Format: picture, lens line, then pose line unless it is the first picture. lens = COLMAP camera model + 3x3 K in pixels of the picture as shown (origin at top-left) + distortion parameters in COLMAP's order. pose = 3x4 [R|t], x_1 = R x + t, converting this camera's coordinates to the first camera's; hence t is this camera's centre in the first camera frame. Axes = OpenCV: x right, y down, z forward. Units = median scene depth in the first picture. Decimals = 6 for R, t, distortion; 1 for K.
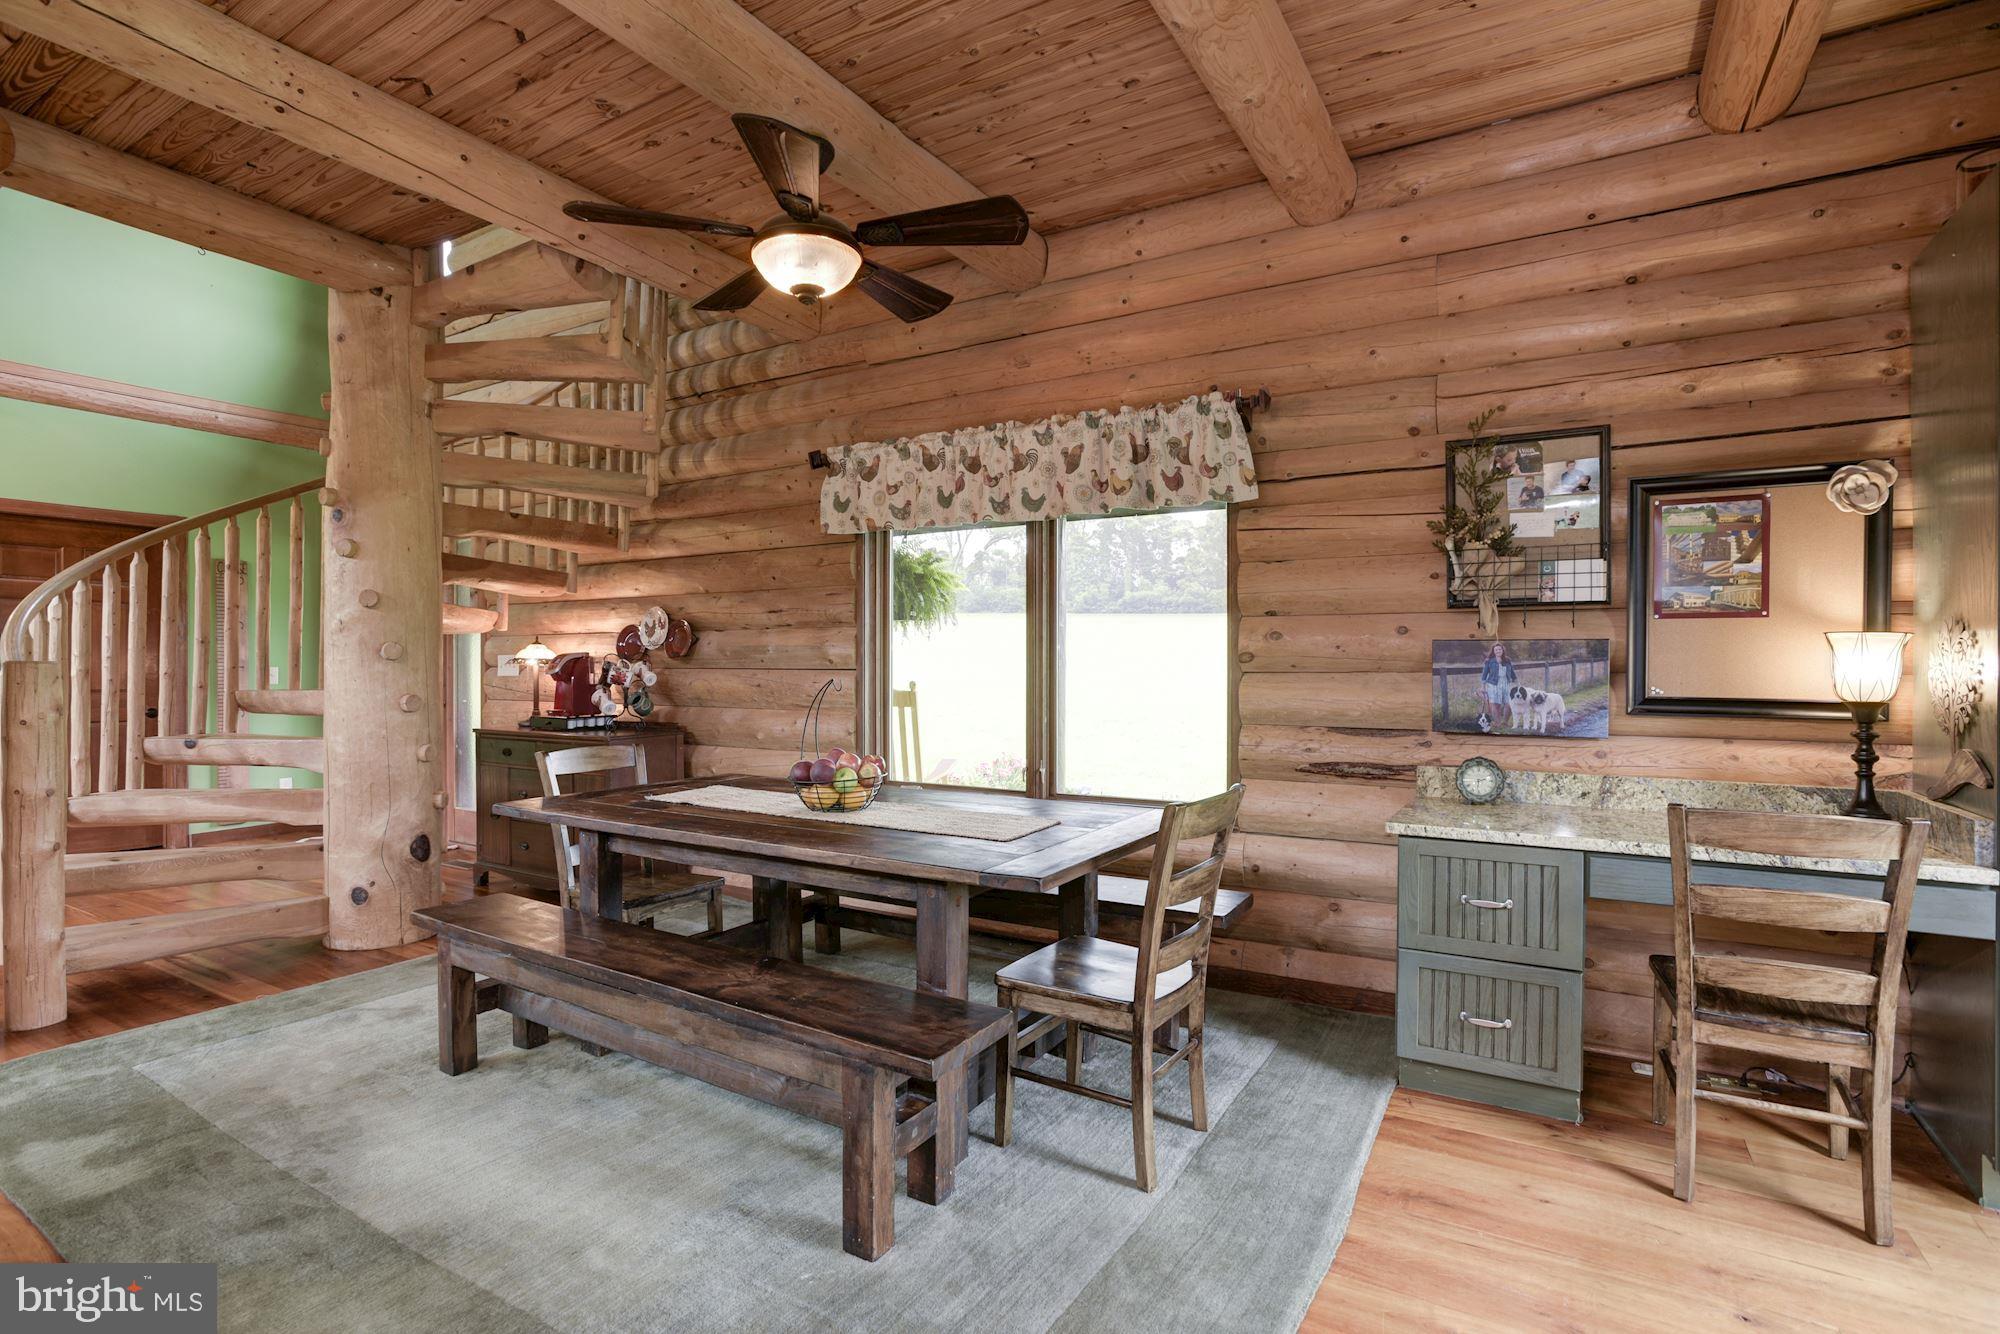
lens RADIAL K [[959.0, 0, 1000.1], [0, 959.0, 669.3], [0, 0, 1]] dist [-0.053420, 0.025153]
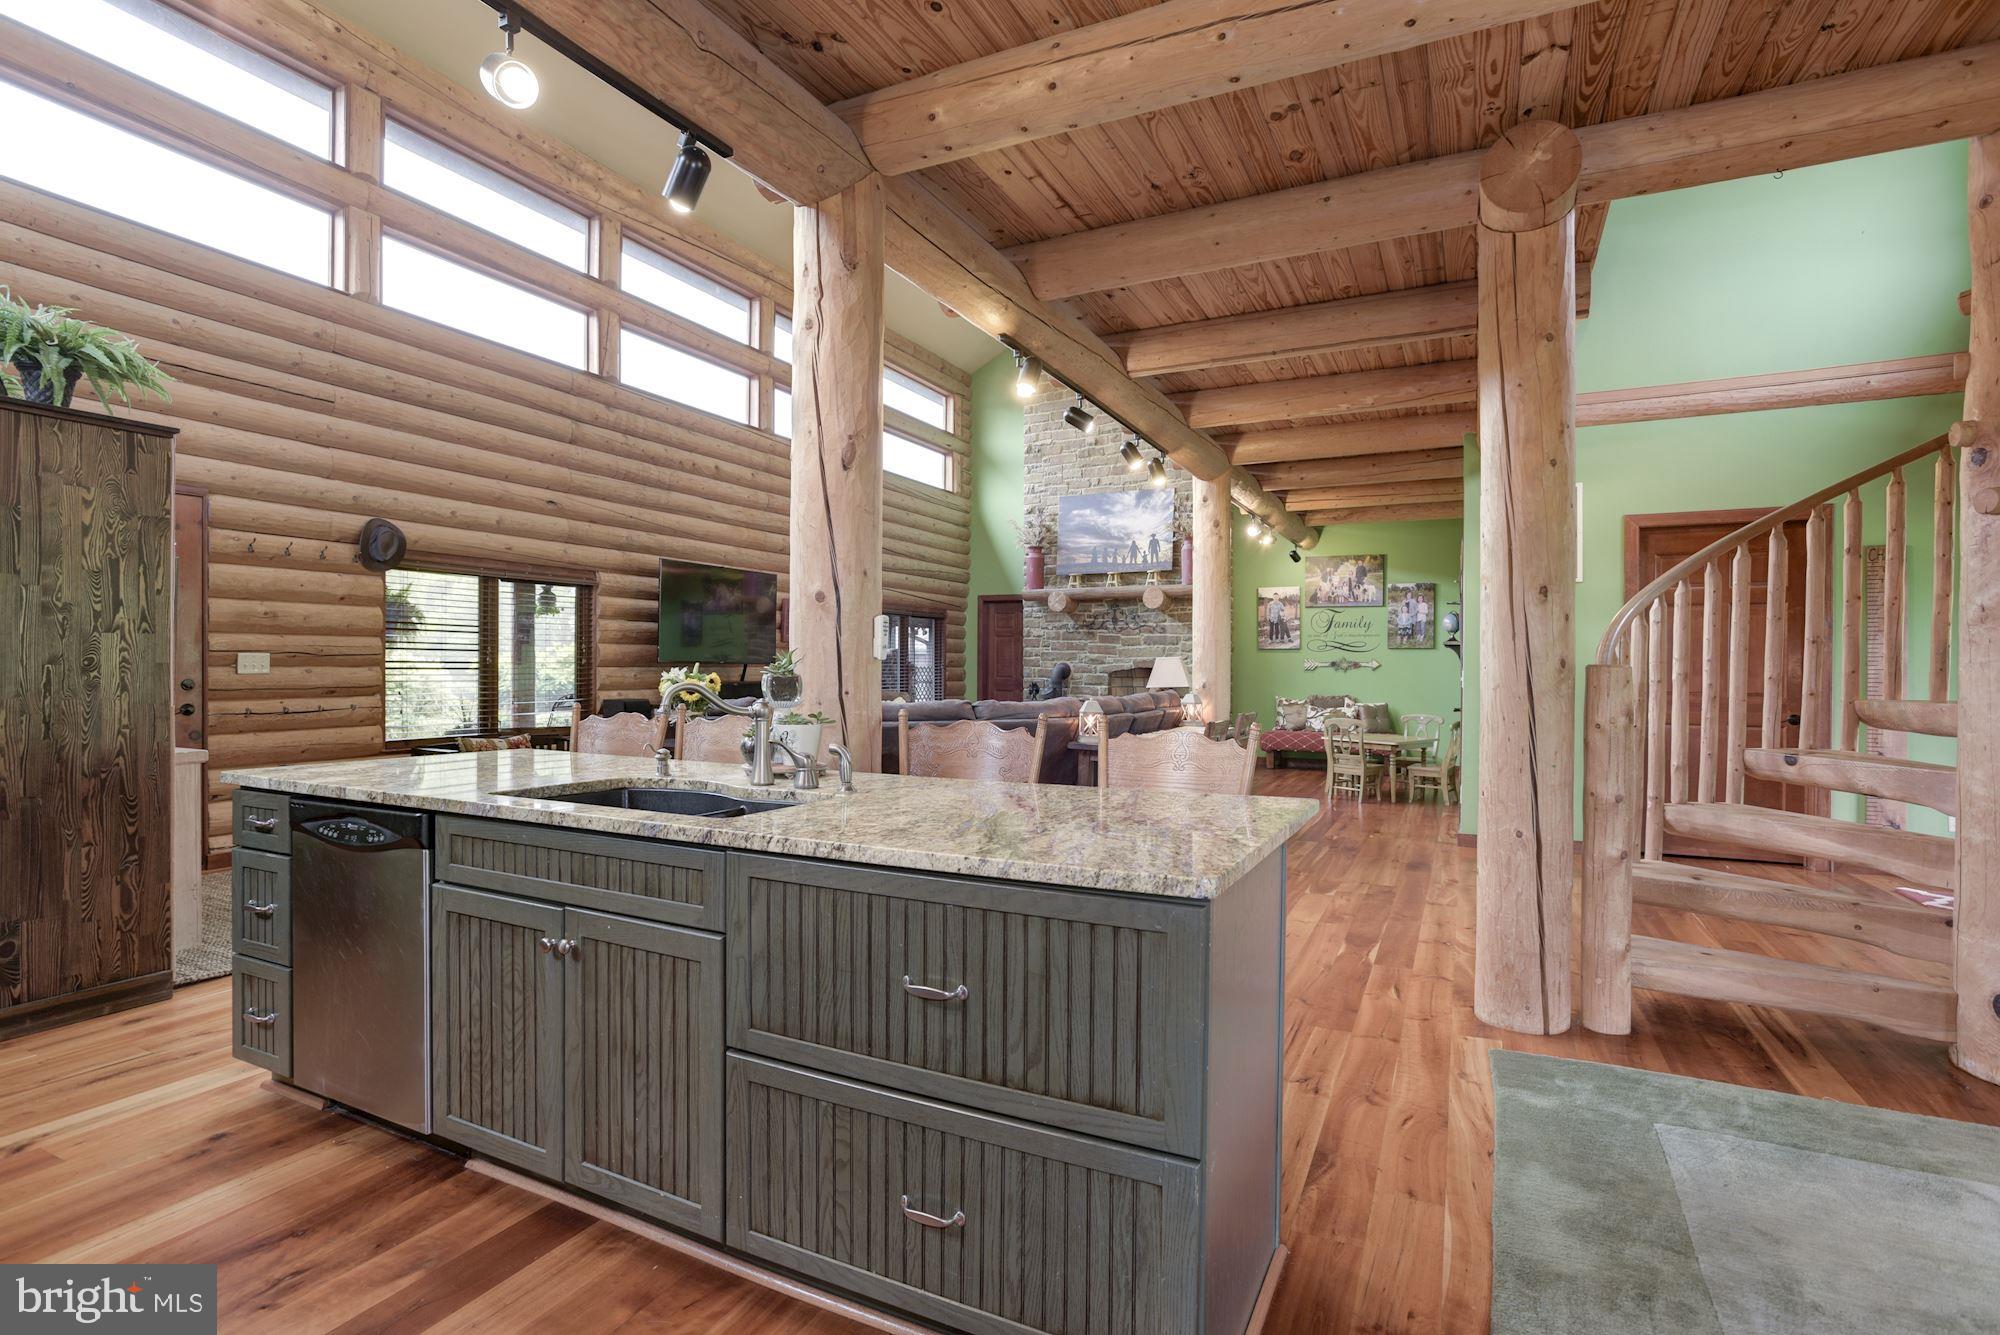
lens RADIAL K [[959.0, 0, 1003.1], [0, 959.0, 672.6], [0, 0, 1]] dist [-0.053420, 0.025153]
pose [[0.083100, 0.007185, -0.996515, -0.086393], [-0.005363, 0.999963, 0.006762, -0.003922], [0.996527, 0.004782, 0.083135, 0.266554]]
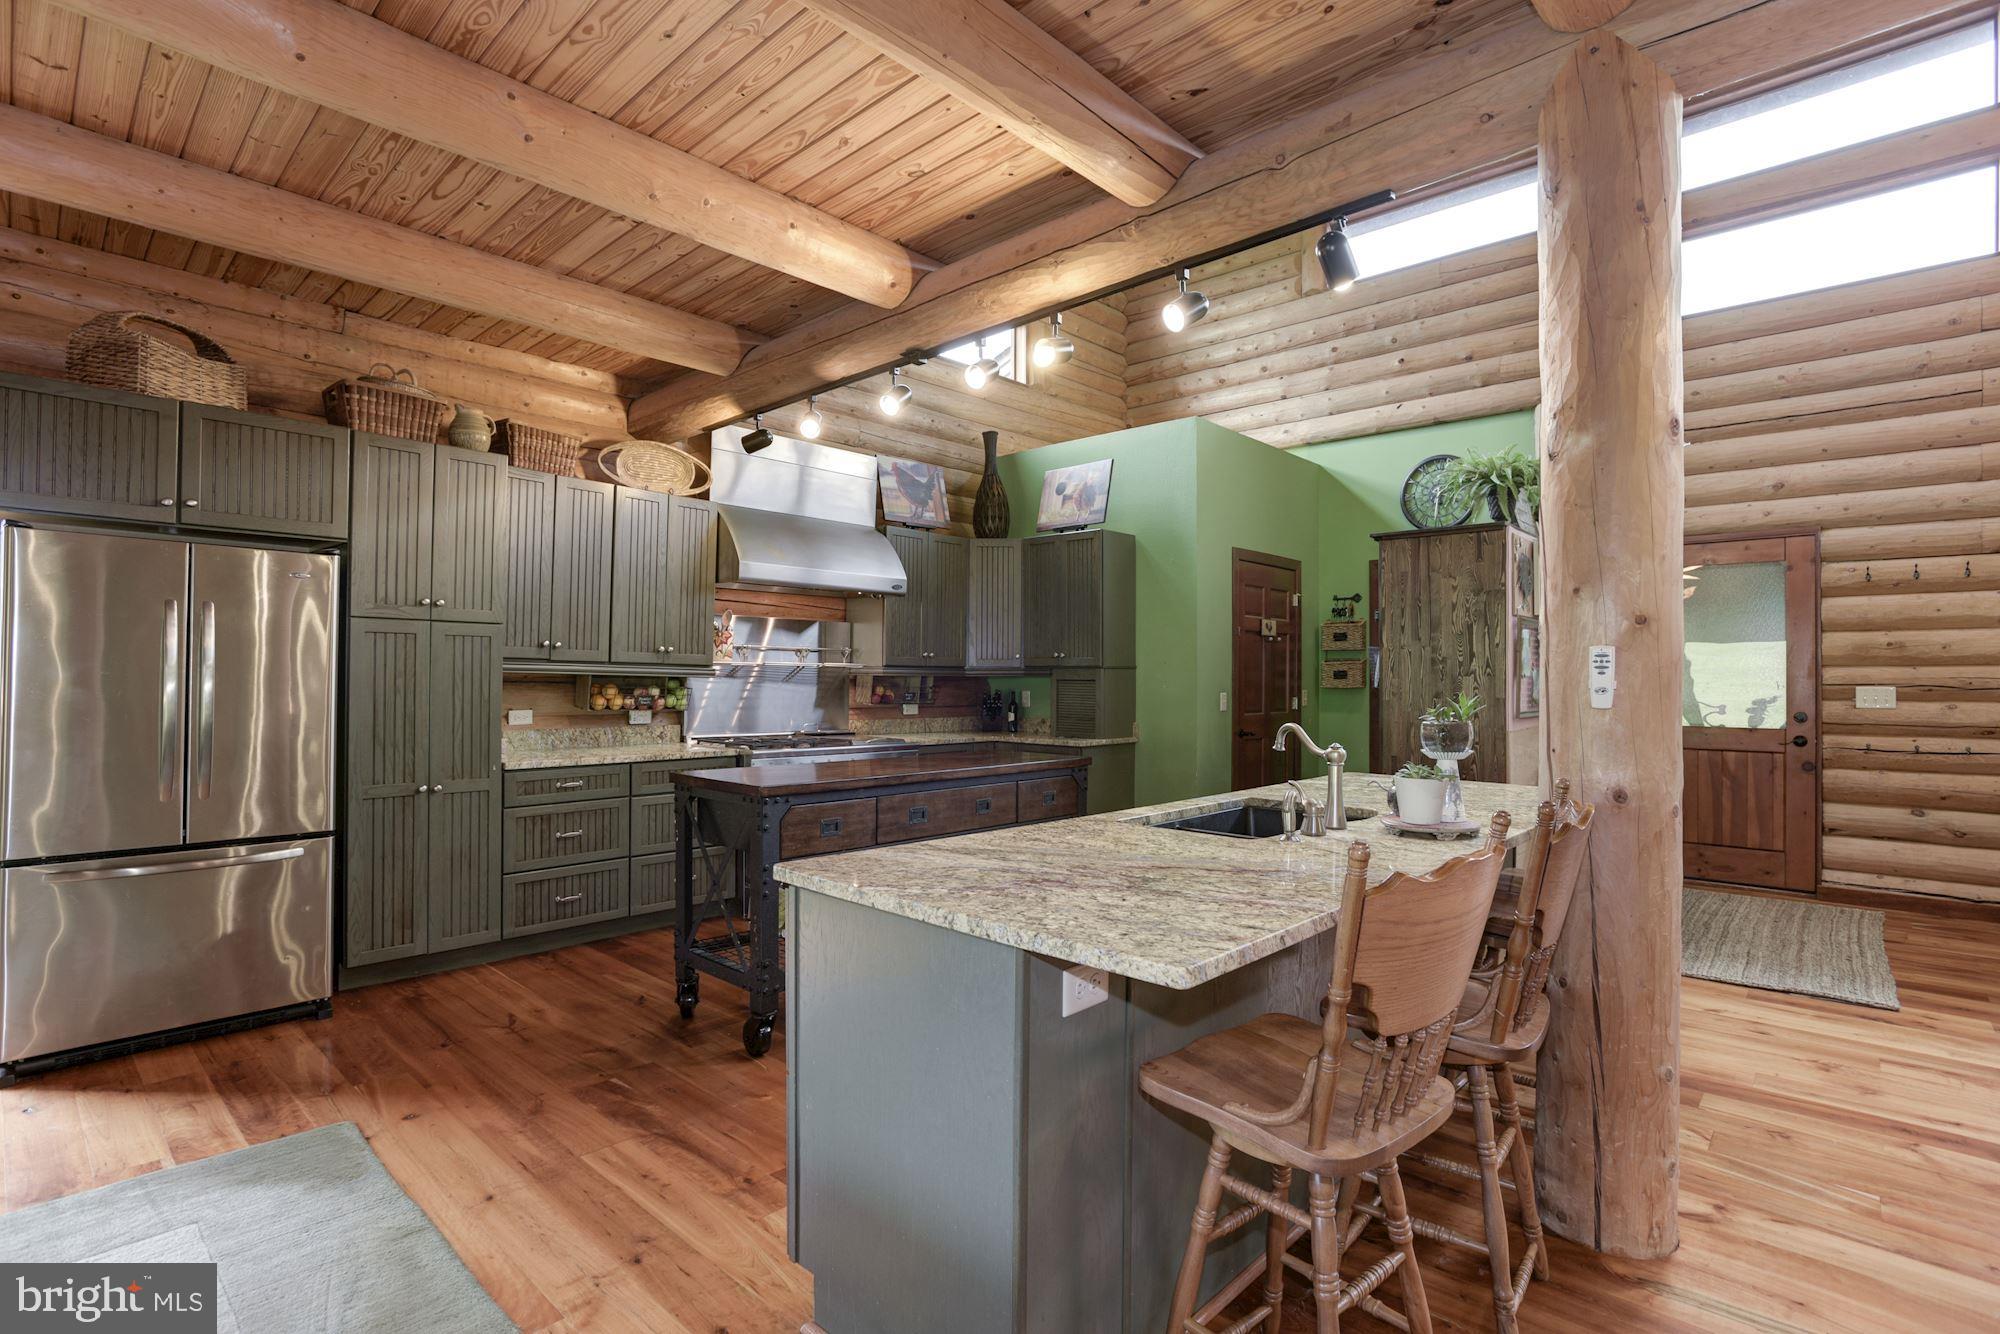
lens RADIAL K [[959.0, 0, 1002.0], [0, 959.0, 671.4], [0, 0, 1]] dist [-0.053420, 0.025153]
pose [[-0.979392, -0.003958, 0.201932, -0.774689], [-0.005494, 0.999960, -0.007047, -0.028611], [-0.201896, -0.008011, -0.979374, 0.970411]]
